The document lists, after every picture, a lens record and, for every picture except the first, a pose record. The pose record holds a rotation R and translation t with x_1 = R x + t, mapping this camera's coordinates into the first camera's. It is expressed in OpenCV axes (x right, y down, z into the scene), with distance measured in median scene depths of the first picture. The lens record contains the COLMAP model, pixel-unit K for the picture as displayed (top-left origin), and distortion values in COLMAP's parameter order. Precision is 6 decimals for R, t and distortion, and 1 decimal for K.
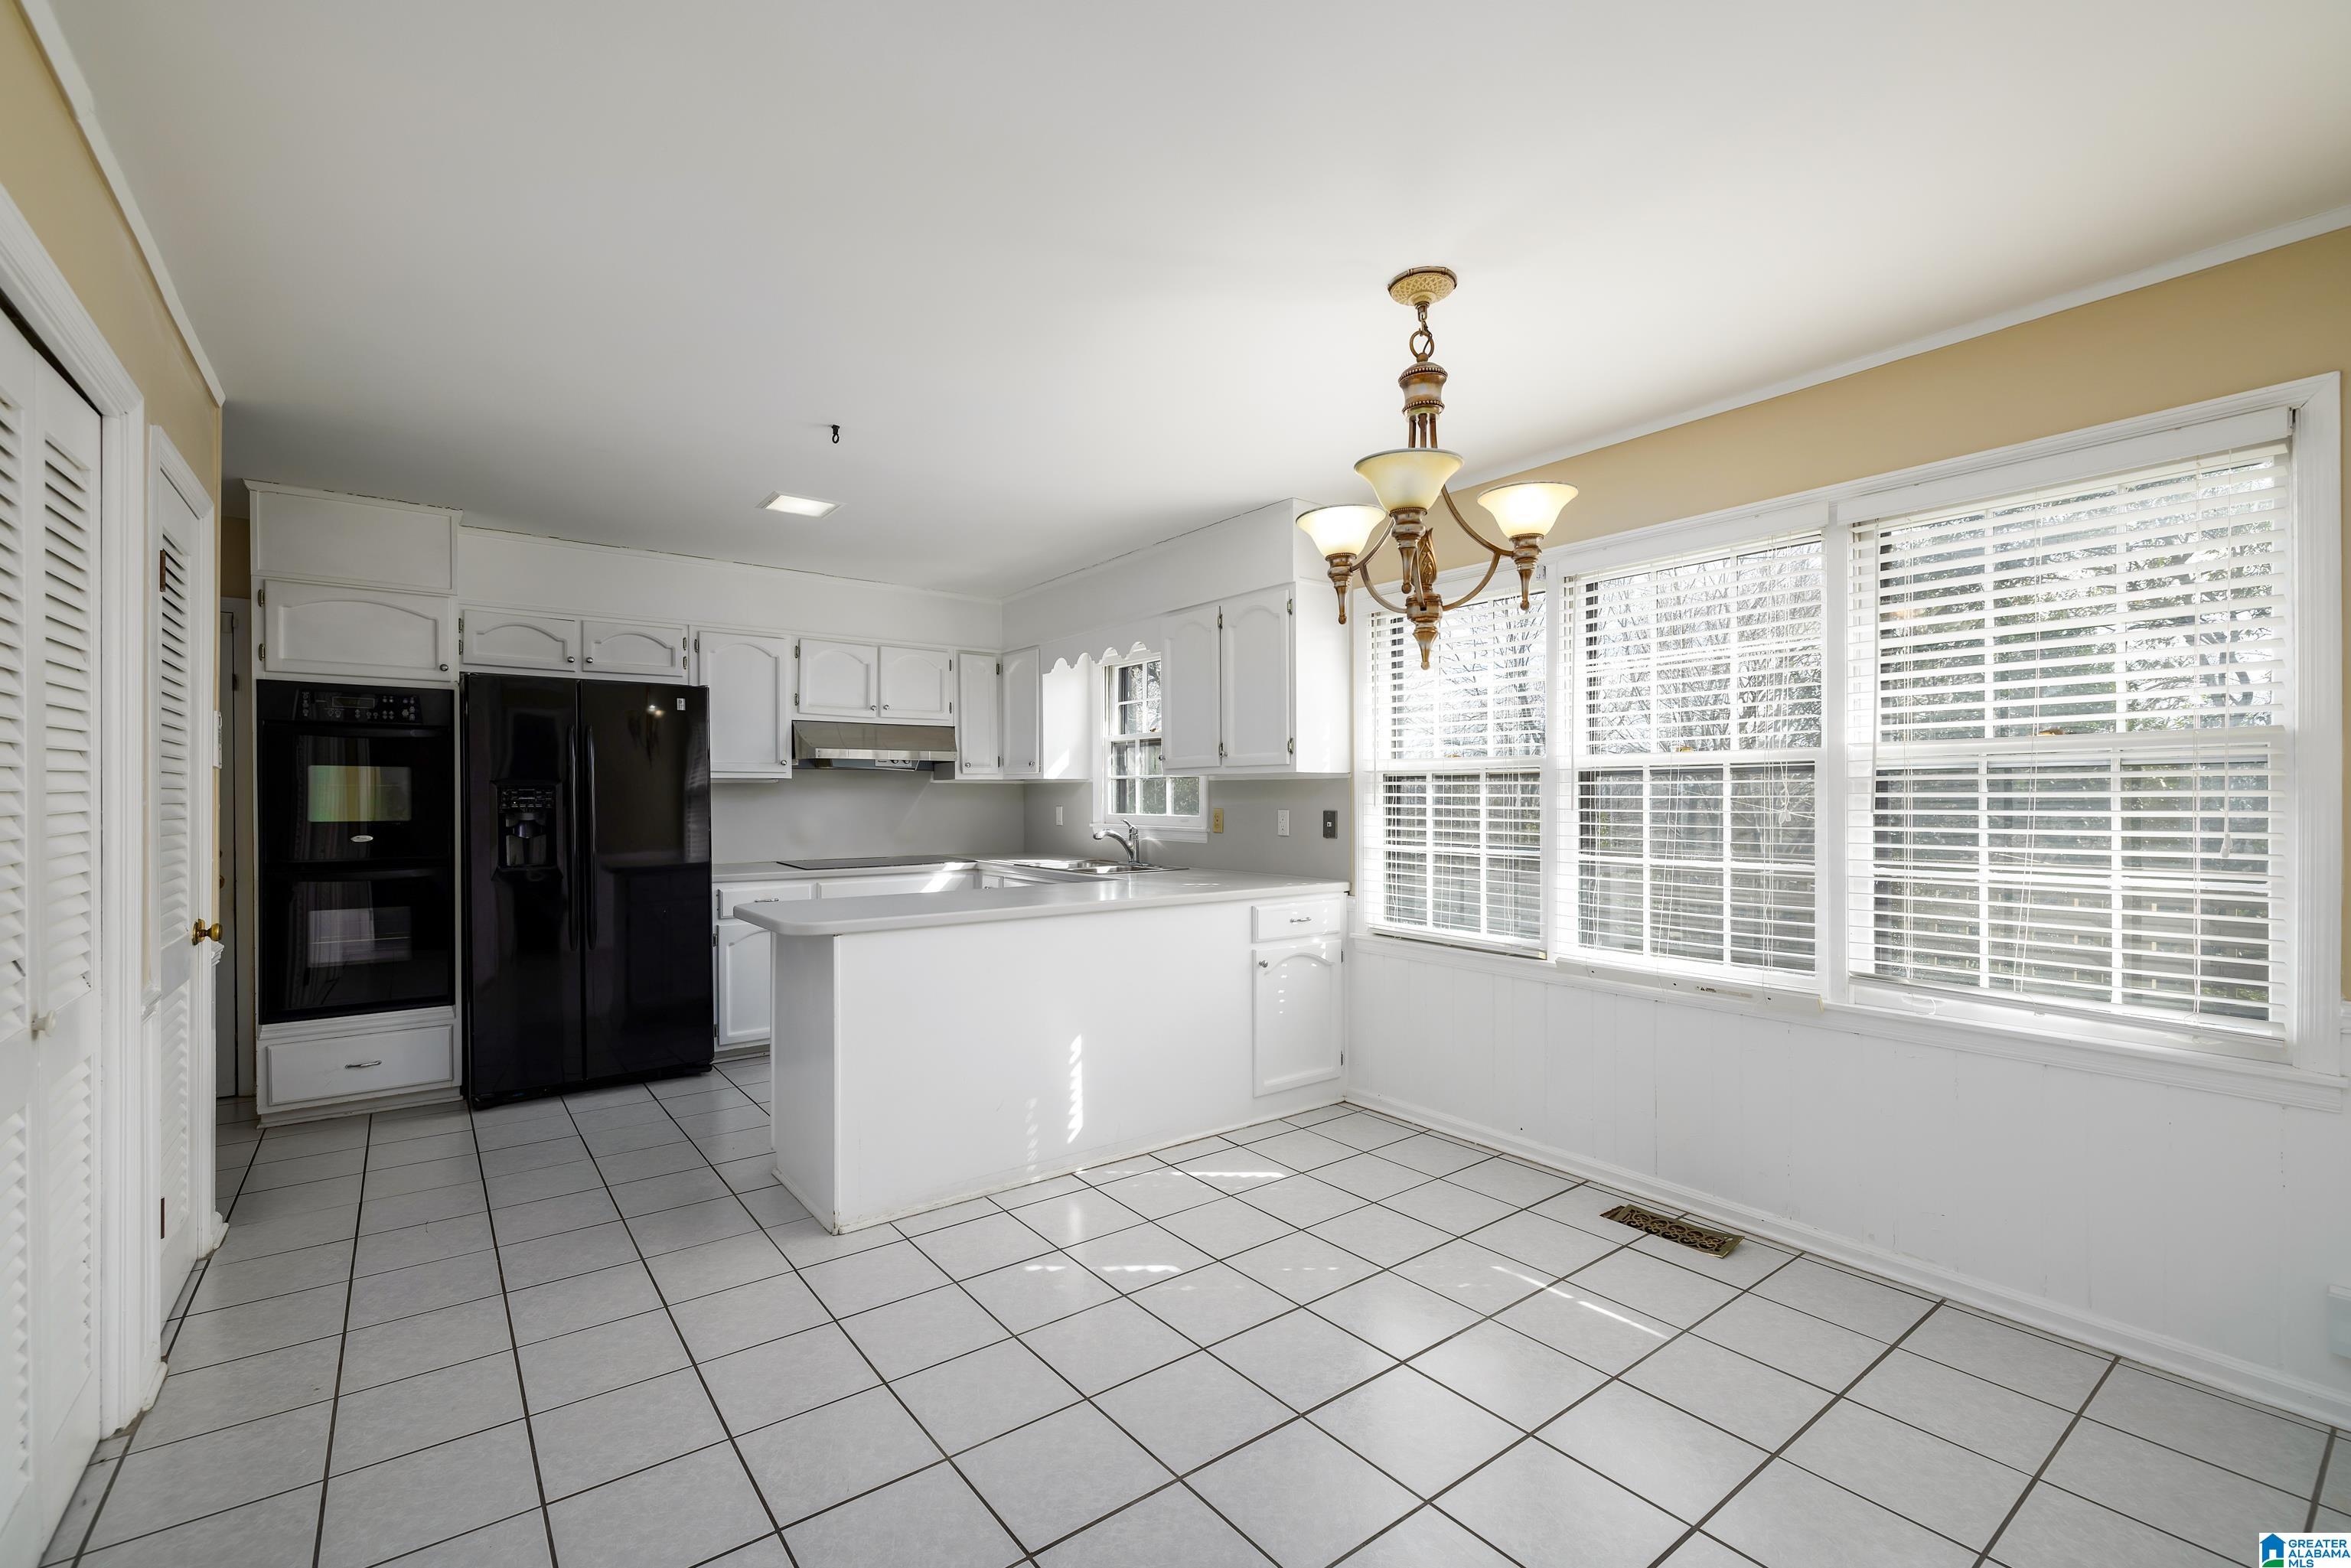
lens RADIAL K [[995.5, 0, 1164.7], [0, 995.5, 793.3], [0, 0, 1]] dist [-0.001160, 0.000107]
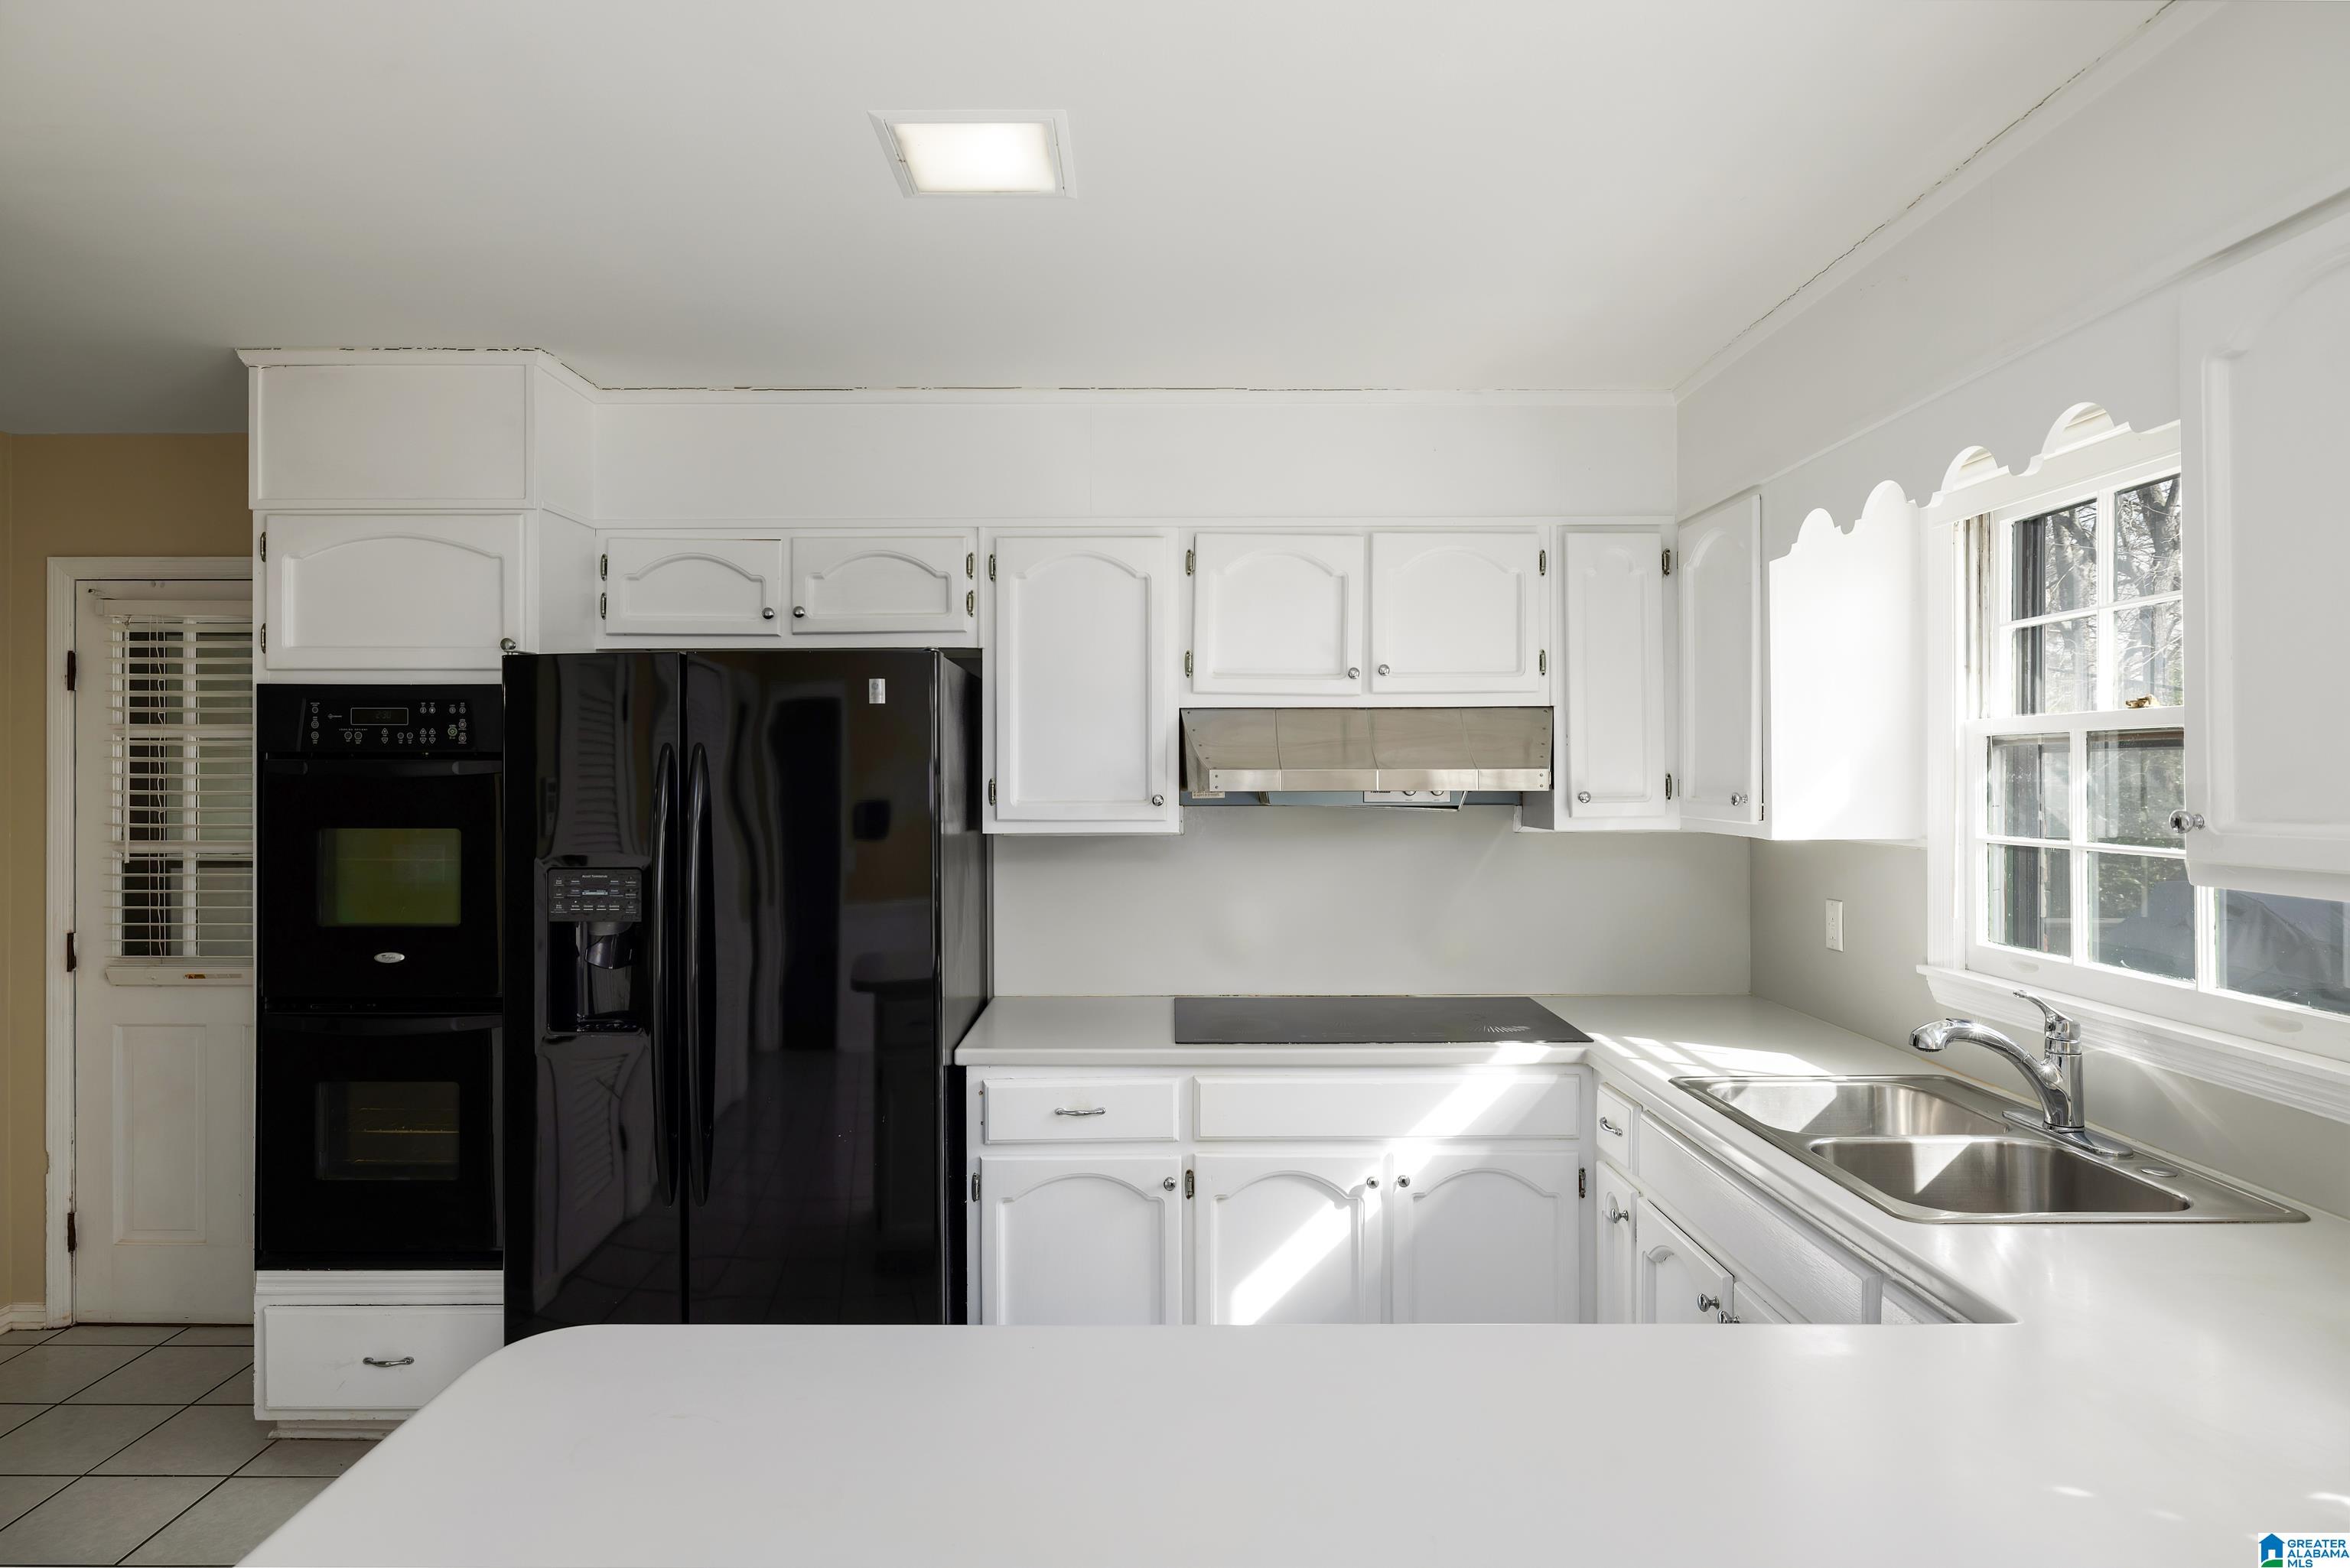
lens RADIAL K [[1301.4, 0, 1166.8], [0, 1301.4, 773.8], [0, 0, 1]] dist [-0.000826, -0.000086]
pose [[0.798746, -0.001517, -0.601666, -0.012679], [0.002672, 0.999996, 0.001026, -0.055987], [0.601662, -0.002427, 0.798747, 0.652795]]
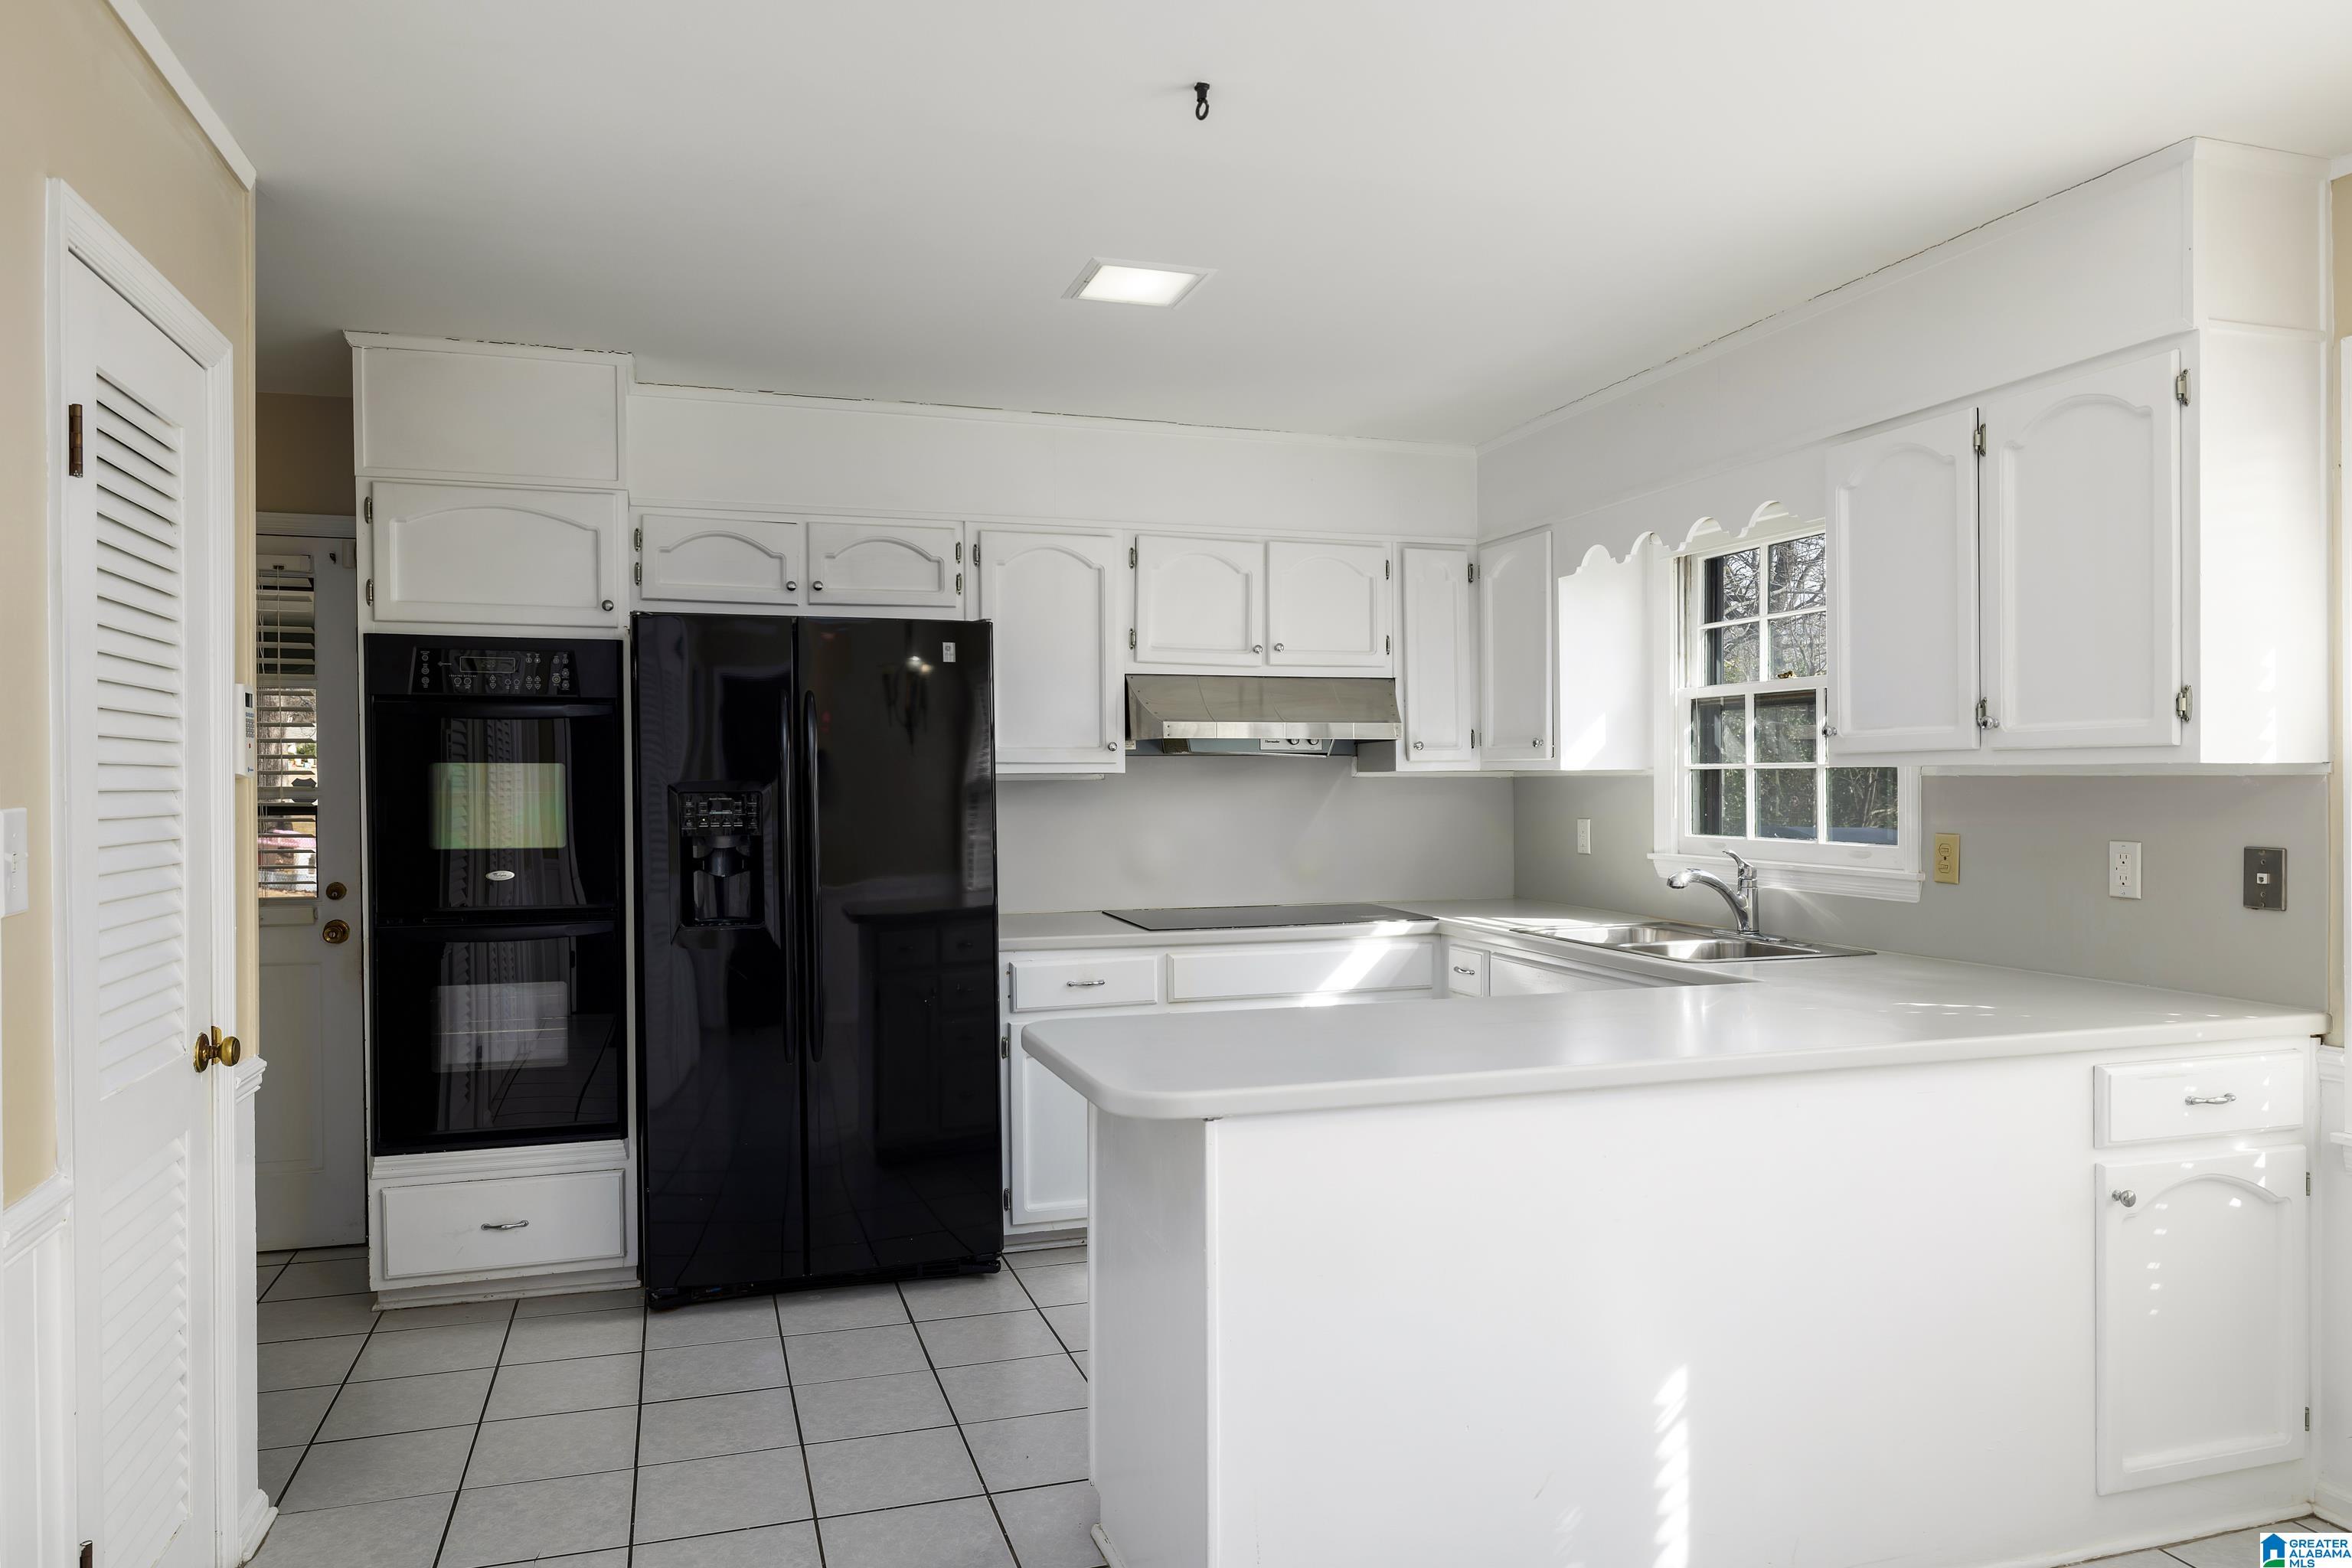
lens RADIAL K [[1495.4, 0, 1159.3], [0, 1495.4, 789.1], [0, 0, 1]] dist [0.002229, 0.000357]
pose [[0.943725, -0.000606, -0.330730, -0.080520], [0.003644, 0.999957, 0.008566, -0.016727], [0.330711, -0.009289, 0.943687, 0.219293]]
